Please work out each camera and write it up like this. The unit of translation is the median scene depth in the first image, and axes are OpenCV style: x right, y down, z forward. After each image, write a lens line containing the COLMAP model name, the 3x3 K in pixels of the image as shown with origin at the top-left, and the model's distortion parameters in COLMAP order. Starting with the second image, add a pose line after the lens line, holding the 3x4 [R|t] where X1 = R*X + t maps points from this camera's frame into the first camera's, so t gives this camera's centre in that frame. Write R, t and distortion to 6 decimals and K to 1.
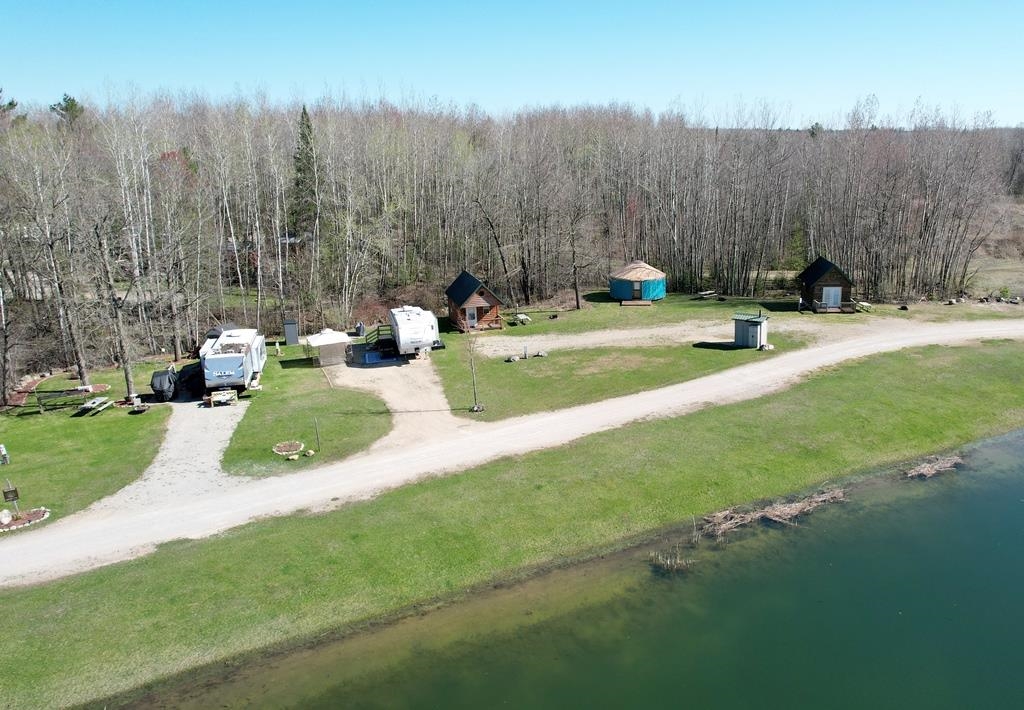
lens RADIAL K [[802.0, 0, 556.5], [0, 802.0, 354.2], [0, 0, 1]] dist [-0.025998, 0.004668]
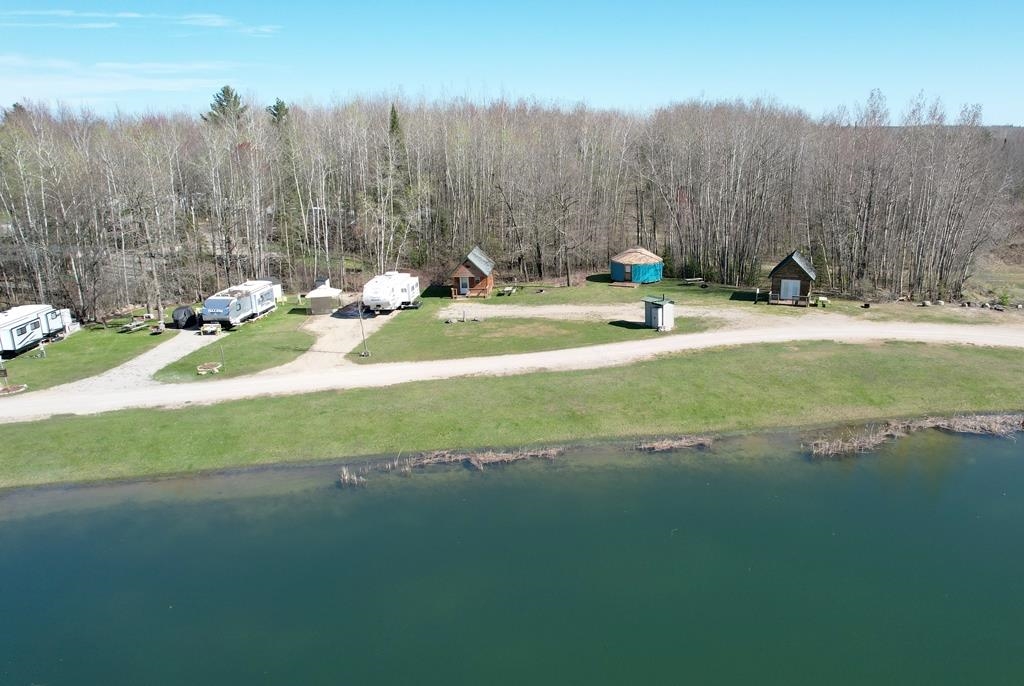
lens RADIAL K [[736.2, 0, 512.0], [0, 736.2, 343.0], [0, 0, 1]] dist [-0.025674, 0.004614]
pose [[0.941984, 0.091078, -0.323066, 0.451540], [-0.086194, 0.995844, 0.029426, -0.001446], [0.324403, 0.000127, 0.945919, 0.006210]]
